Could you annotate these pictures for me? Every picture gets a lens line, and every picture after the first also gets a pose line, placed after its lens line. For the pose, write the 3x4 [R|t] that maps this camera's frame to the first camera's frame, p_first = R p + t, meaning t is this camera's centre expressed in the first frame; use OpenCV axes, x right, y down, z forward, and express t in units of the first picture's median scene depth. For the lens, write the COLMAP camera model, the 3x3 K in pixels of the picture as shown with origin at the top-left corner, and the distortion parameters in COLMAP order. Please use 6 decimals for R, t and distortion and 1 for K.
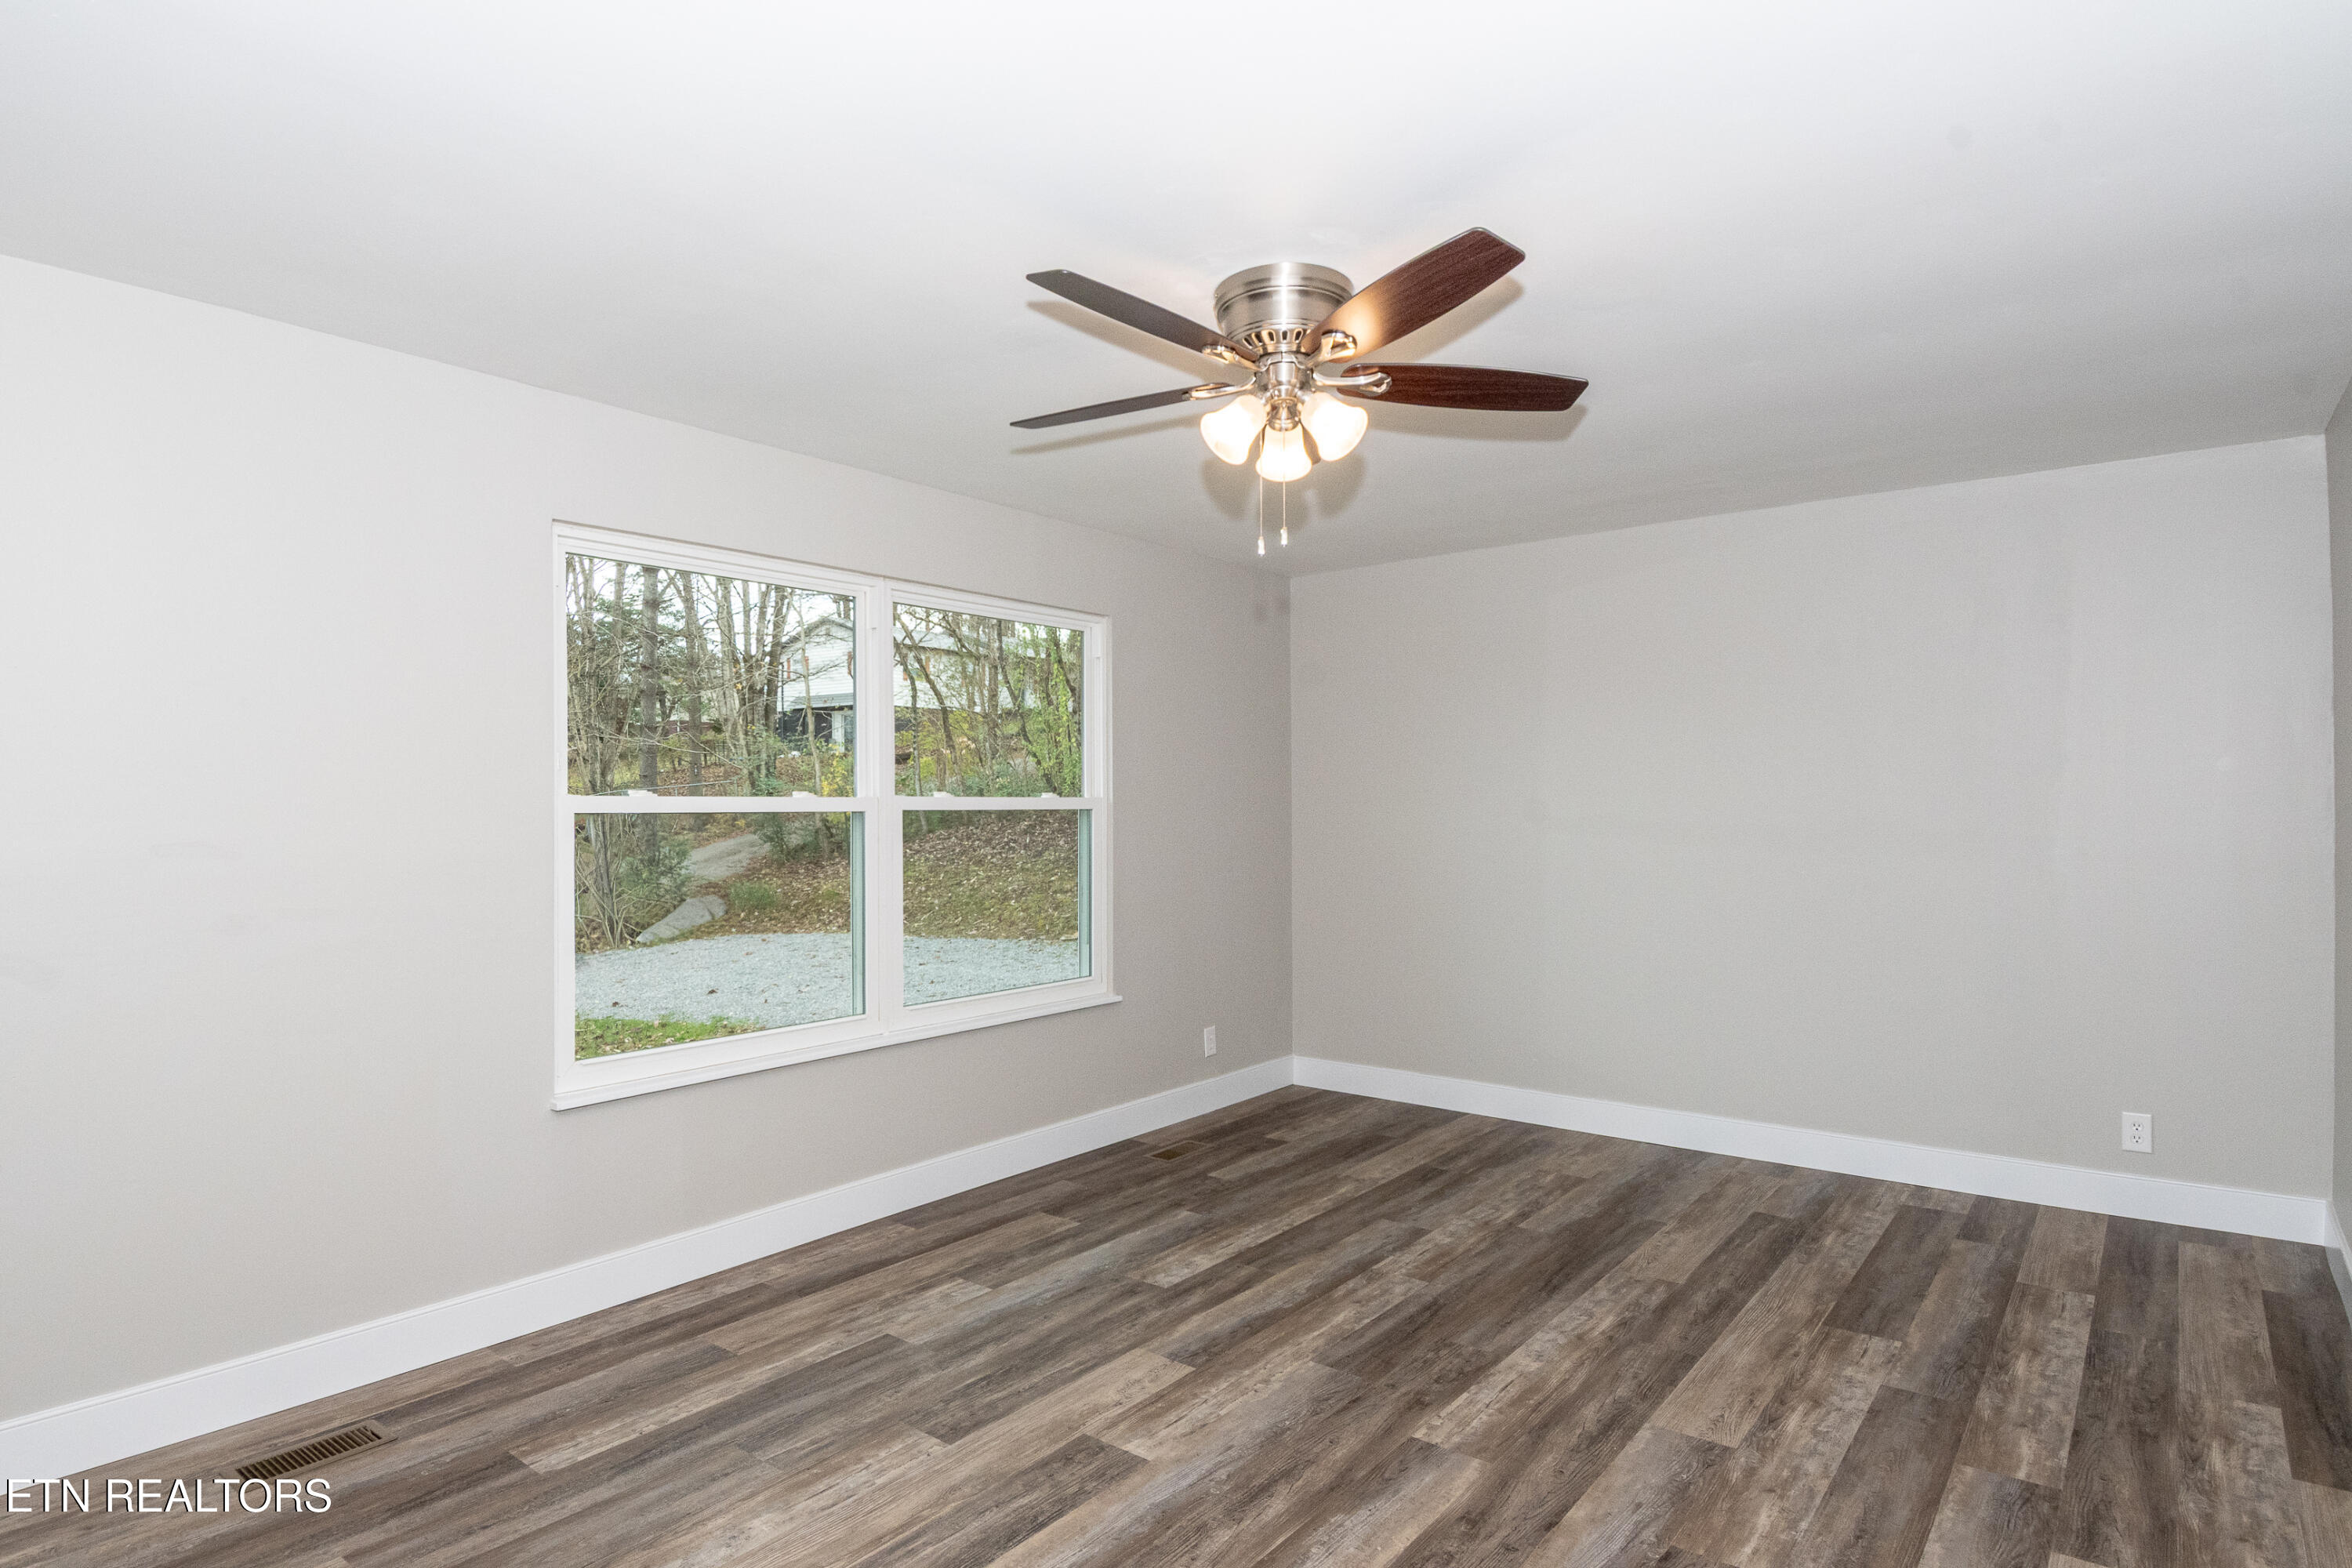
lens RADIAL K [[1276.9, 0, 1150.2], [0, 1276.9, 793.1], [0, 0, 1]] dist [0.002998, -0.020709]
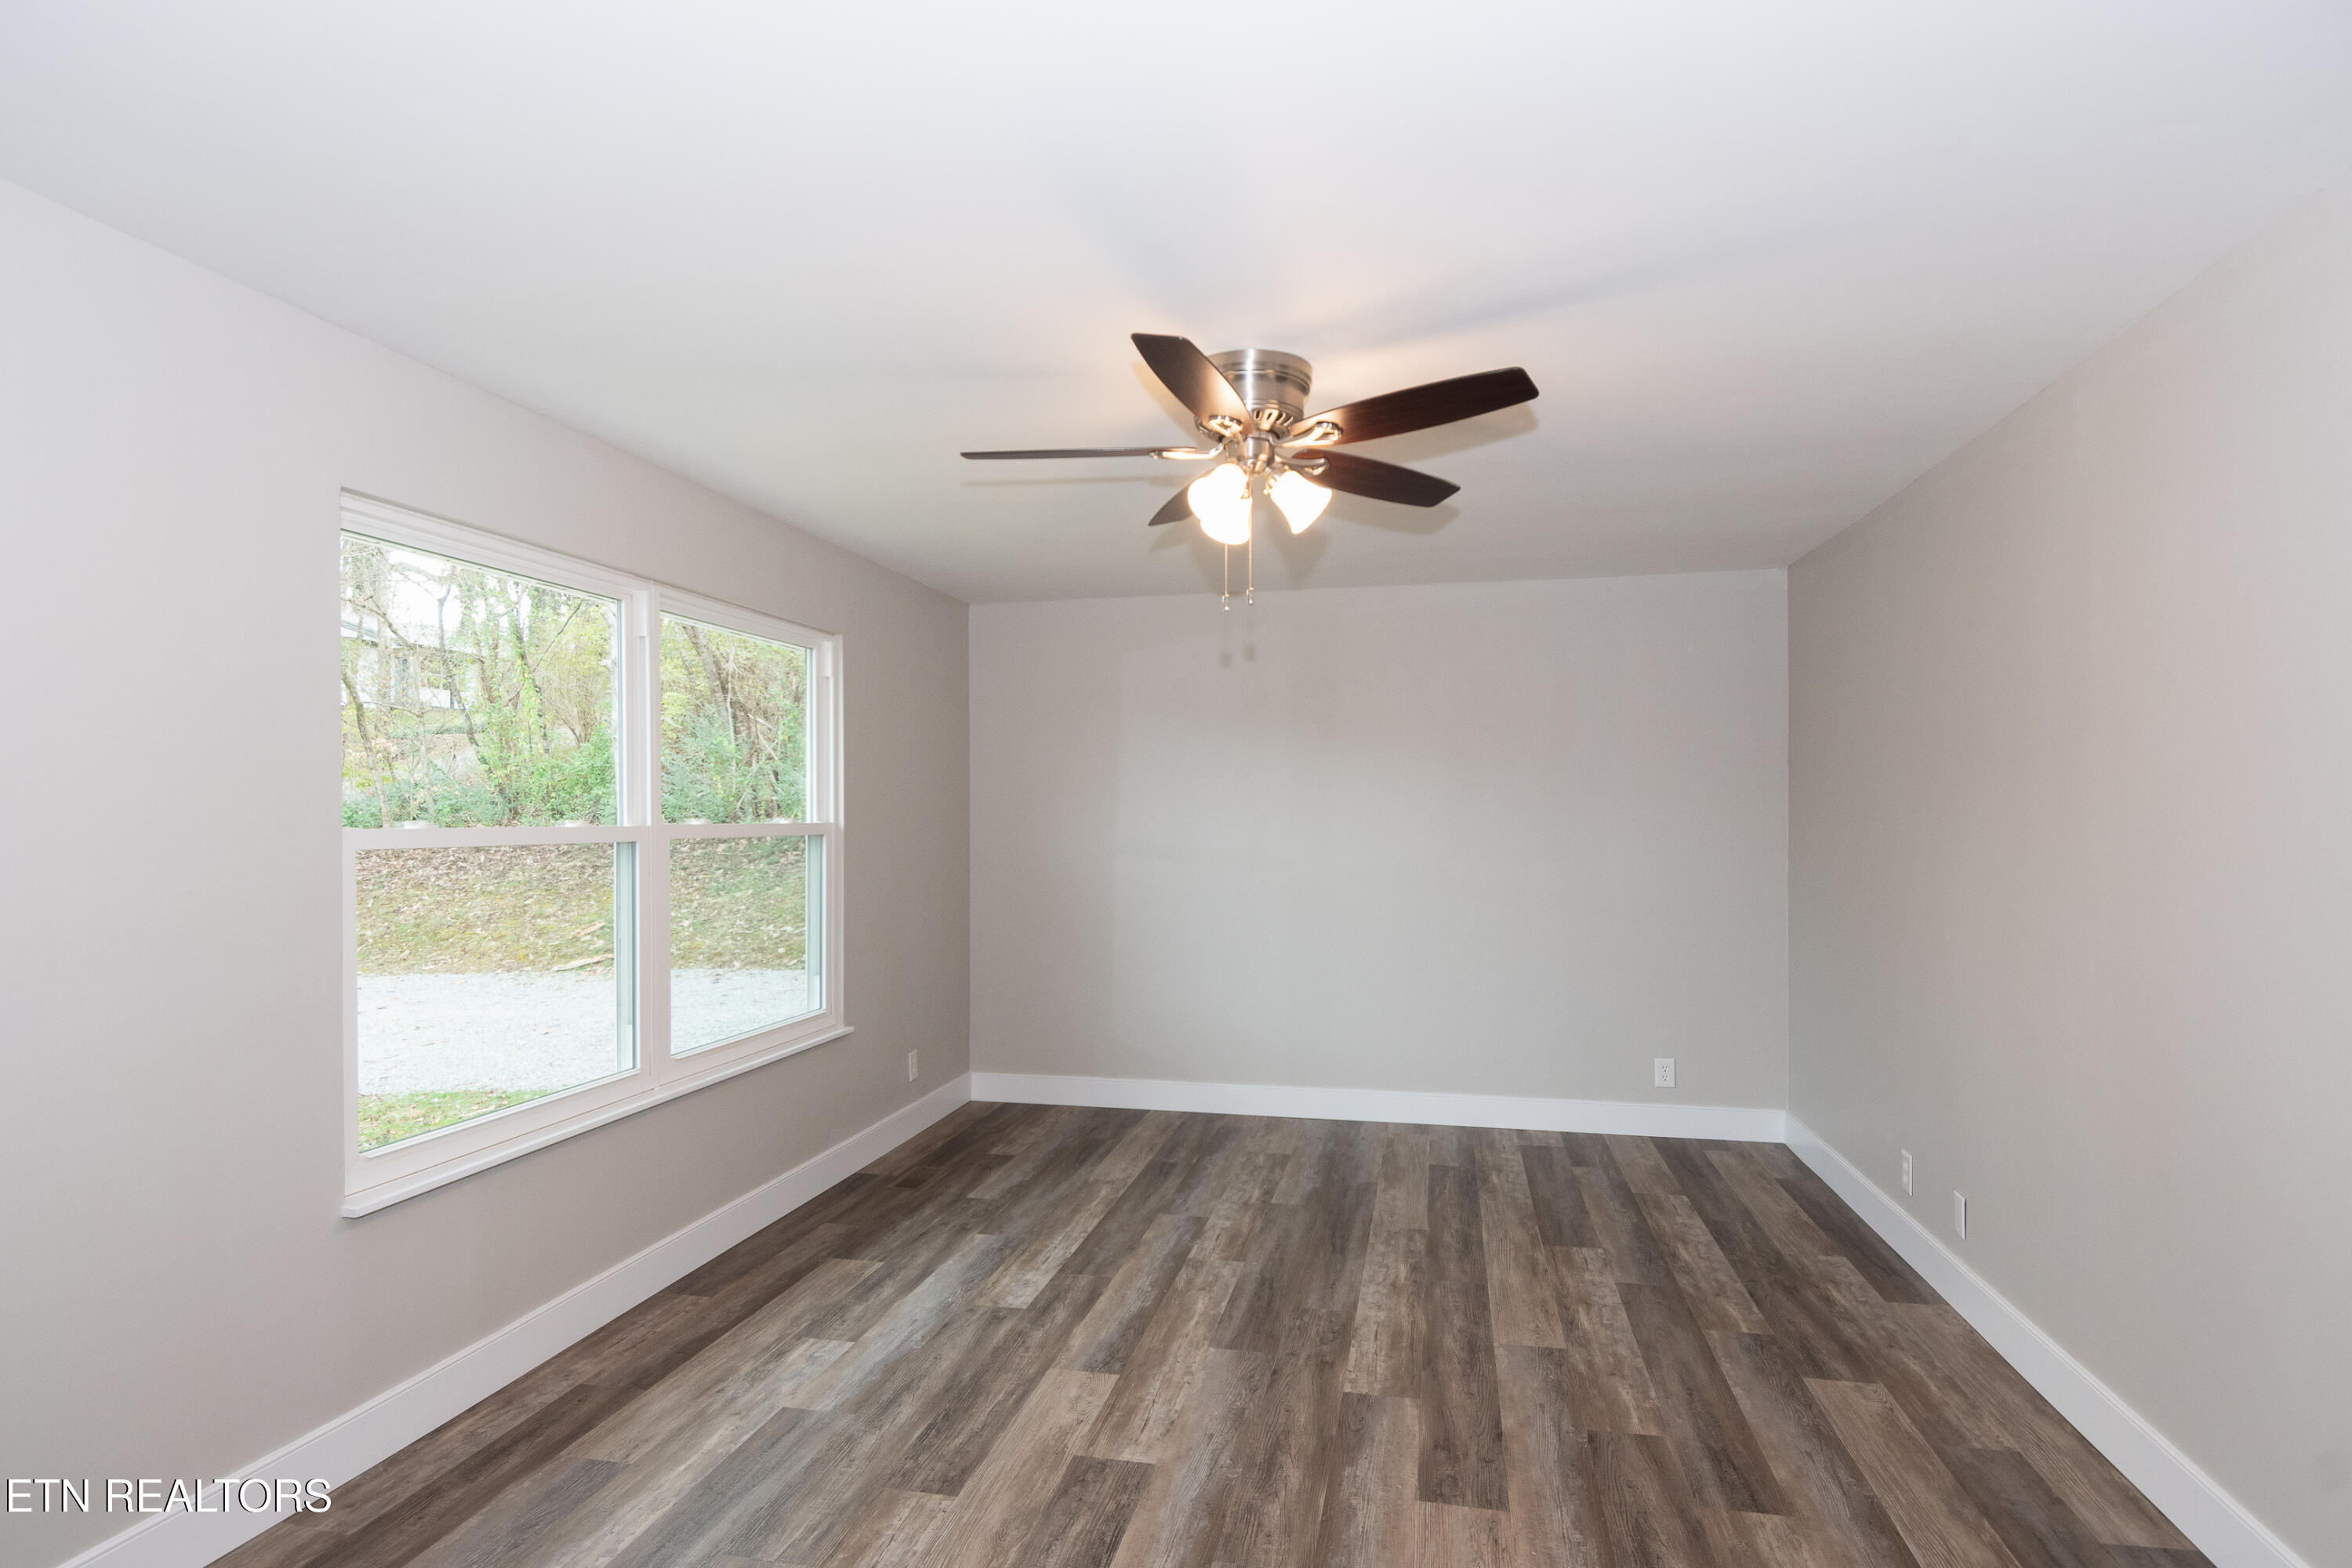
lens RADIAL K [[1276.9, 0, 1099.5], [0, 1276.9, 802.6], [0, 0, 1]] dist [0.002998, -0.020709]
pose [[0.892814, 0.005126, 0.450397, -0.404875], [-0.005901, 0.999983, 0.000317, -0.018519], [-0.450388, -0.002941, 0.892828, 0.062519]]
